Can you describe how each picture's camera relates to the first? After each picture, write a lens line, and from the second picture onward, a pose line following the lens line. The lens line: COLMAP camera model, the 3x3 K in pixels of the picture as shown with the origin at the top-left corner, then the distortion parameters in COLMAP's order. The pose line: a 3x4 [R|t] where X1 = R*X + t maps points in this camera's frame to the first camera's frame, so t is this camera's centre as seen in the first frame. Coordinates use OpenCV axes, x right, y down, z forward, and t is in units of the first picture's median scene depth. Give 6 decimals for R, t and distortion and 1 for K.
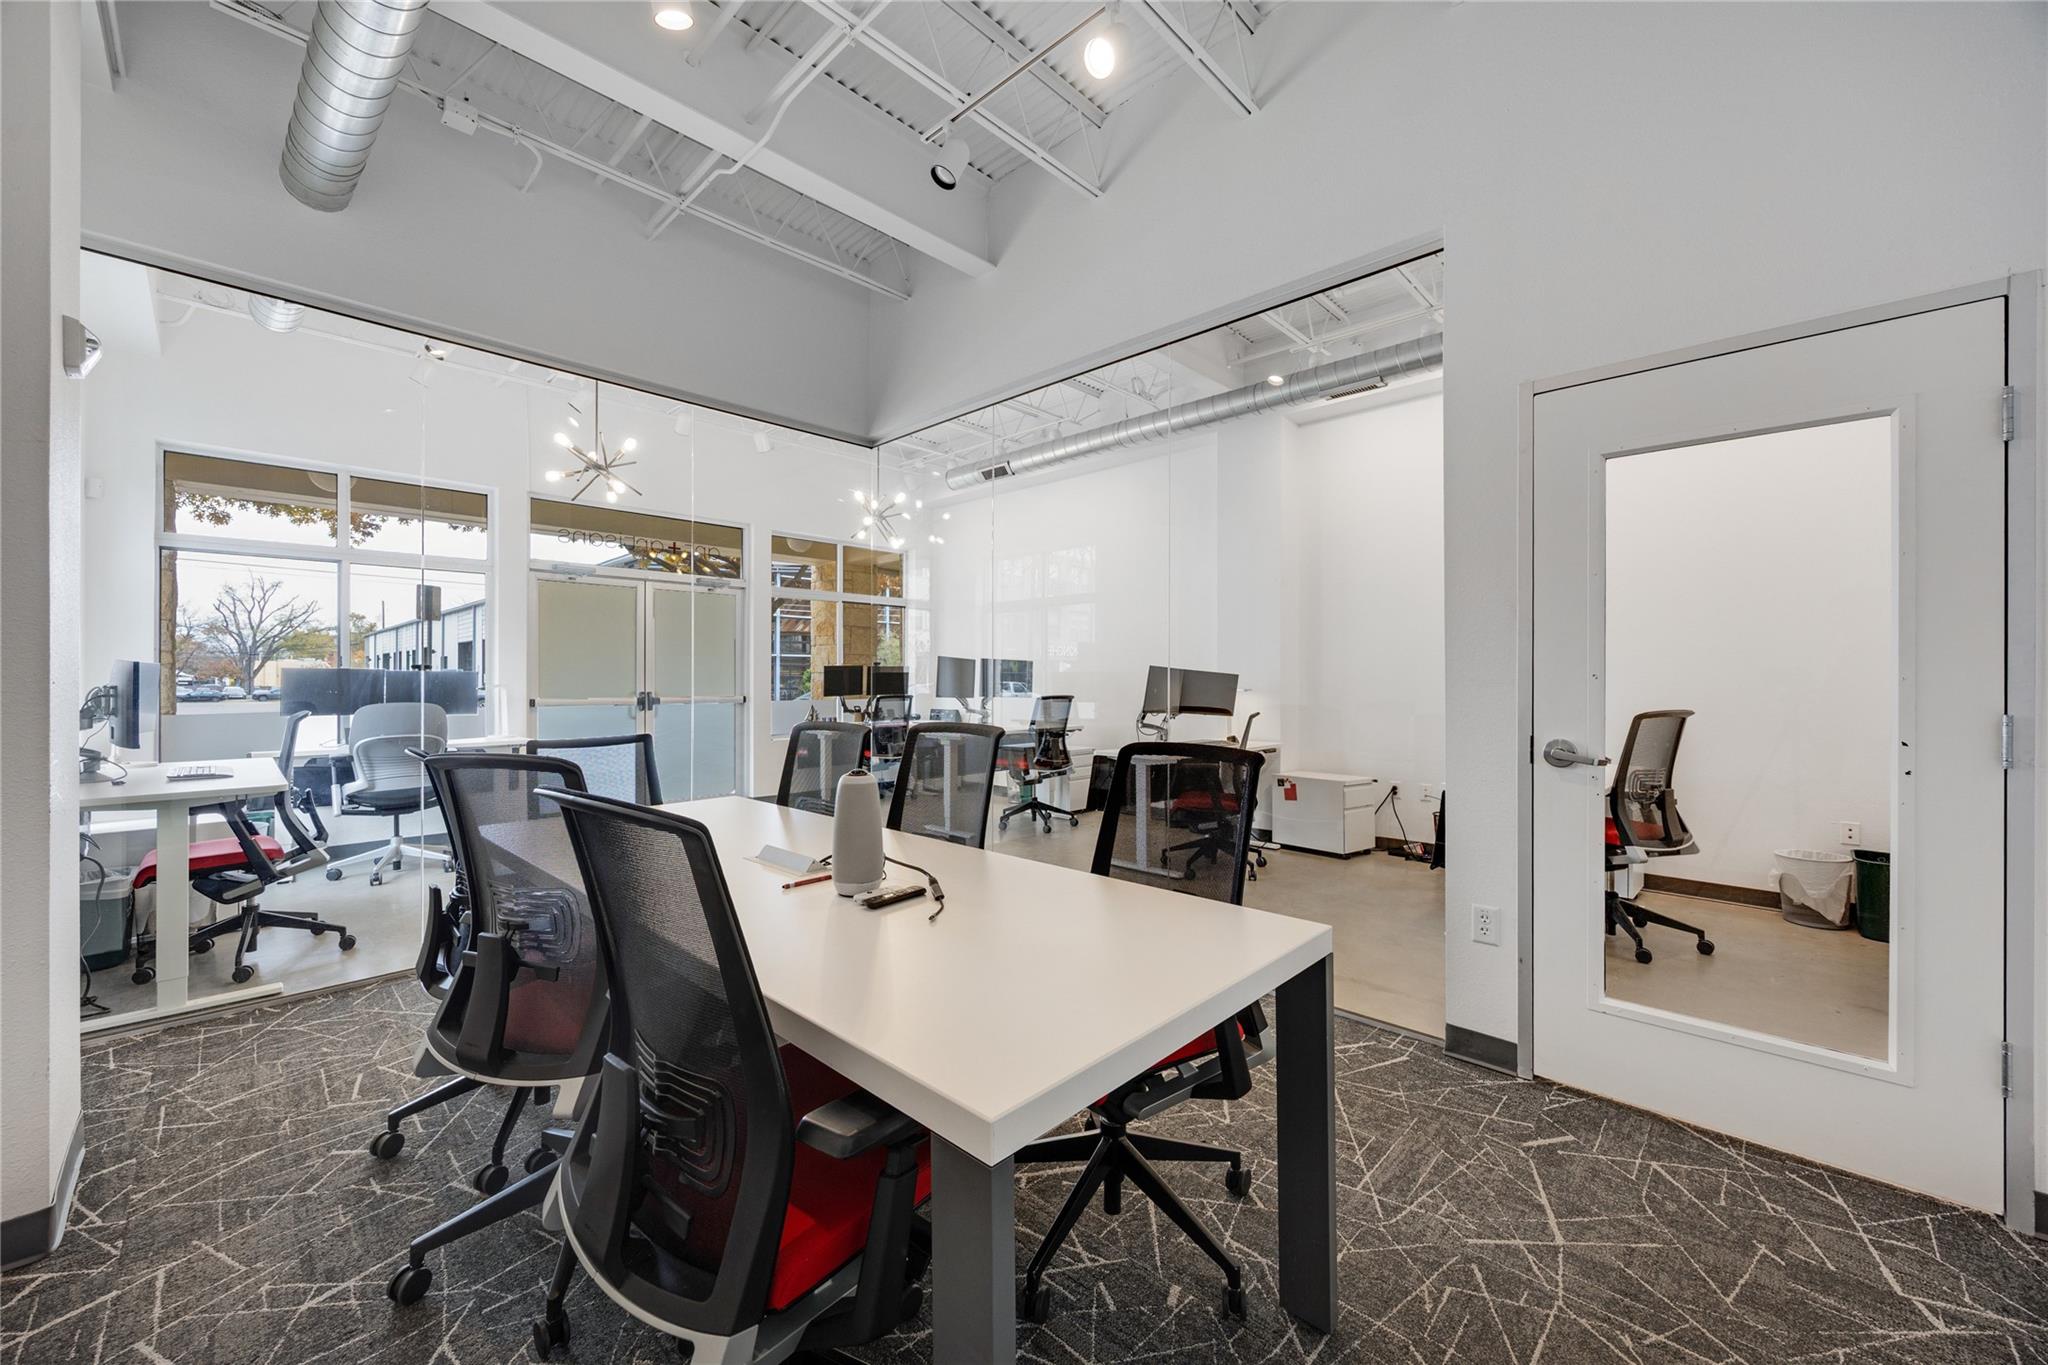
lens RADIAL K [[786.3, 0, 1023.1], [0, 786.3, 672.4], [0, 0, 1]] dist [0.000107, 0.000006]
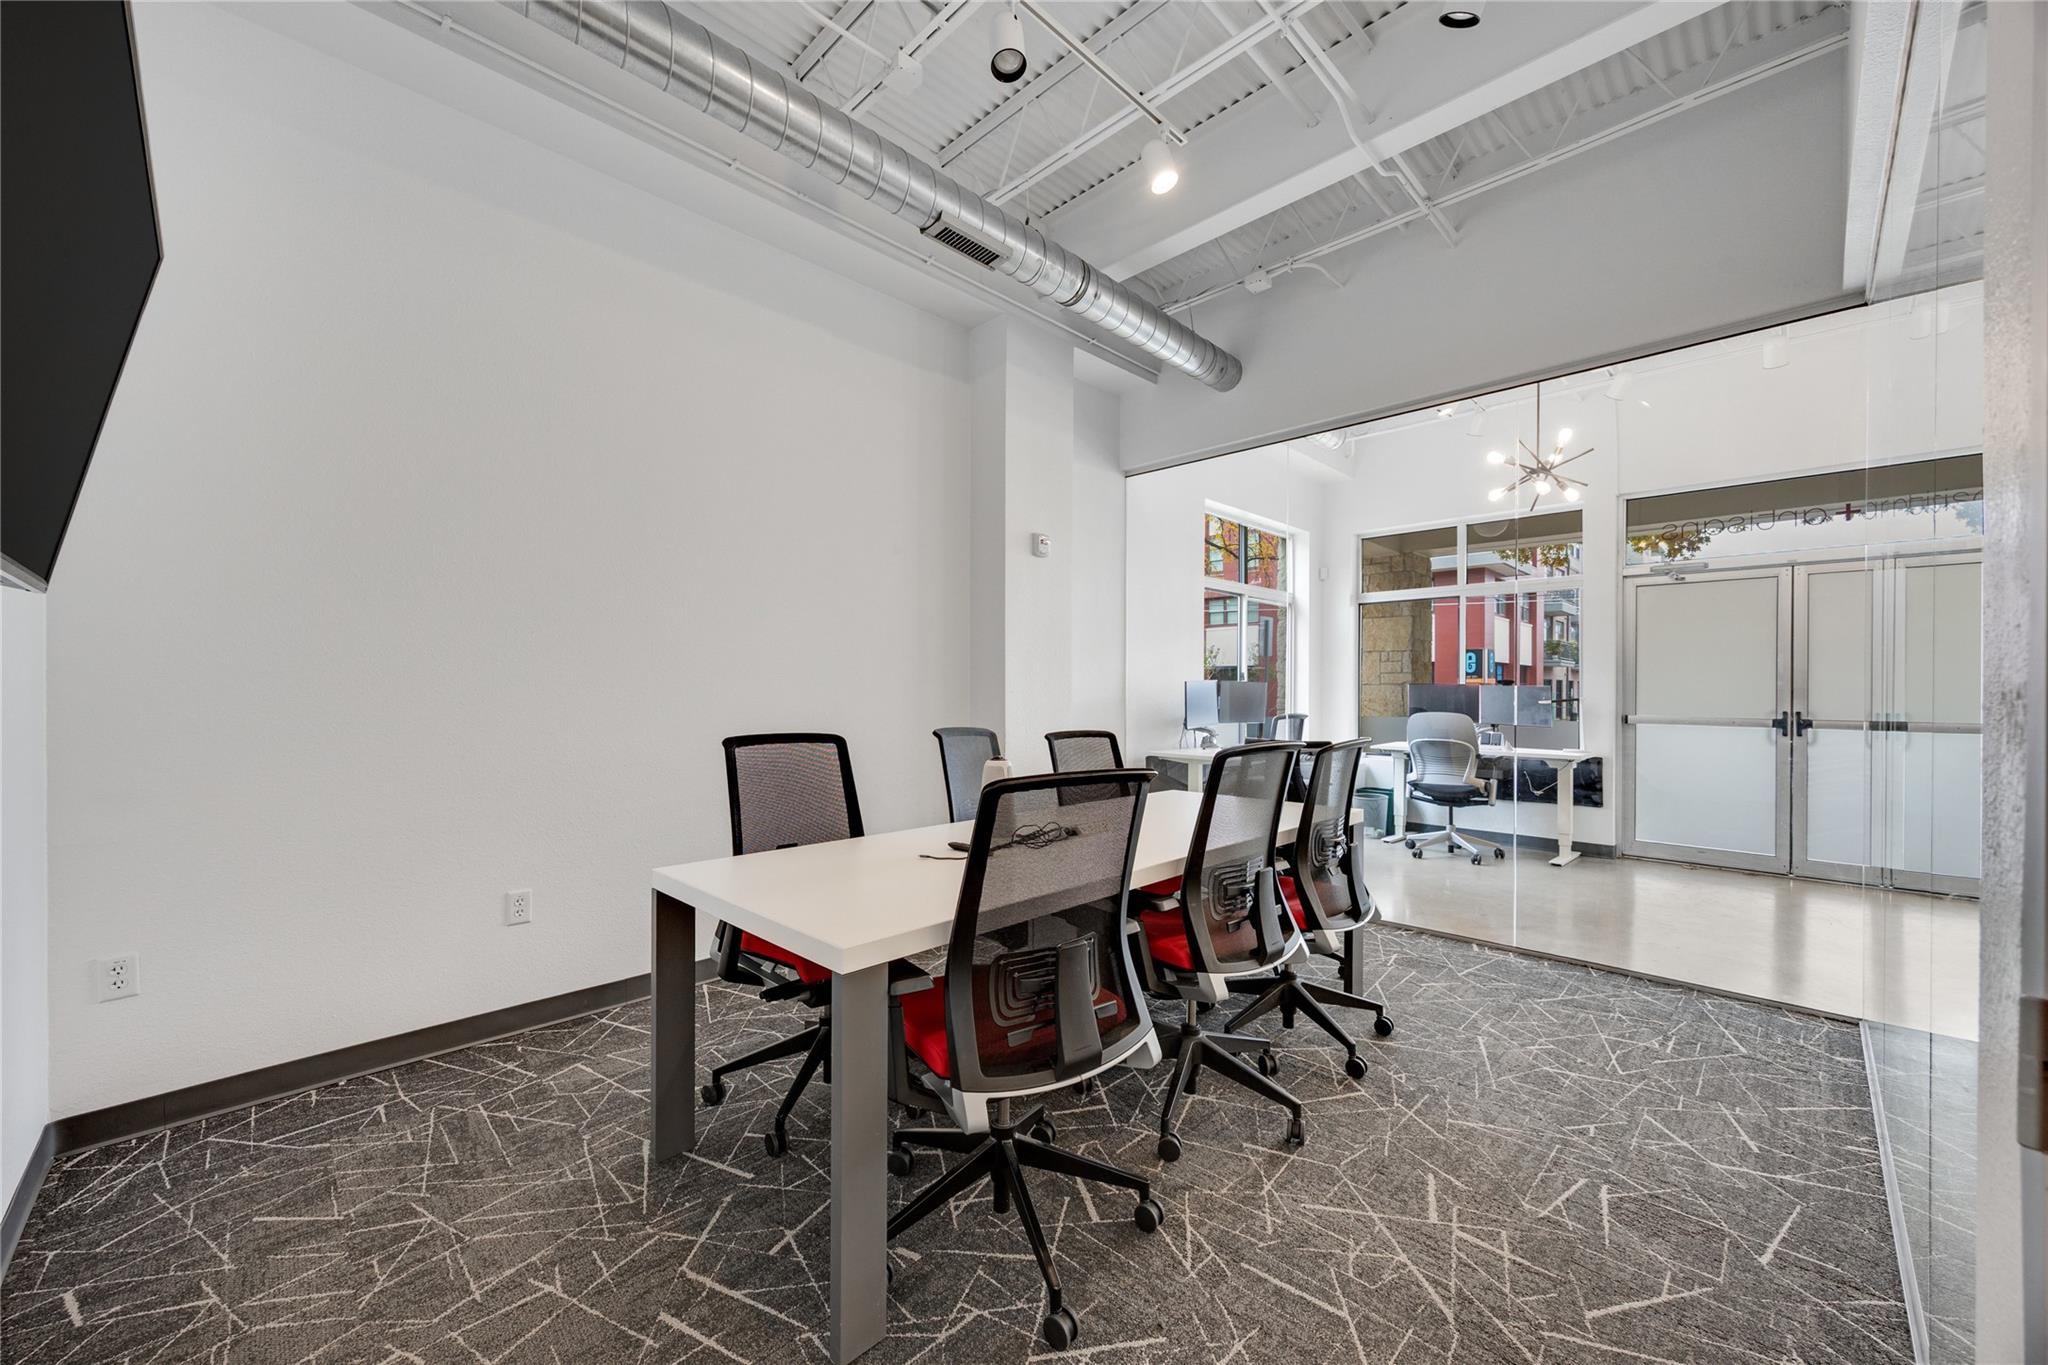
lens RADIAL K [[786.4, 0, 1023.2], [0, 786.4, 700.5], [0, 0, 1]] dist [0.000085, 0.000013]
pose [[-0.009055, 0.005098, -0.999946, 0.428629], [-0.001388, 0.999986, 0.005110, 0.015181], [0.999958, 0.001434, -0.009048, 0.378547]]
